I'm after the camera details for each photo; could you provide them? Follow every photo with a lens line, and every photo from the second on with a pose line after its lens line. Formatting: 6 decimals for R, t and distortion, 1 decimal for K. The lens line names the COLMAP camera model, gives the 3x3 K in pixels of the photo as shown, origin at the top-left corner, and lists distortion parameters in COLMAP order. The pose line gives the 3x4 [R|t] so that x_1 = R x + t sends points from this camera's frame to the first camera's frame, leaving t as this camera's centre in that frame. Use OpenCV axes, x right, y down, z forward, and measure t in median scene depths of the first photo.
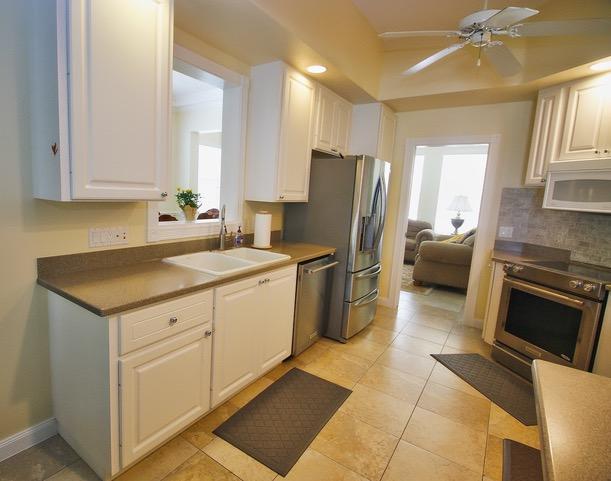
lens RADIAL K [[300.2, 0, 305.5], [0, 300.2, 240.5], [0, 0, 1]] dist [0.001291, 0.000237]
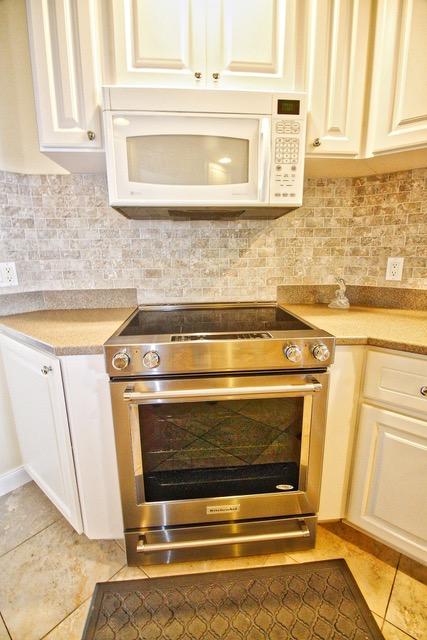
lens RADIAL K [[296.2, 0, 213.5], [0, 296.2, 320.0], [0, 0, 1]] dist [-0.001309, -0.000524]
pose [[0.135586, -0.279175, 0.950620, 0.348679], [0.160477, 0.952998, 0.256985, -0.033220], [-0.977683, 0.117709, 0.174014, 0.792925]]
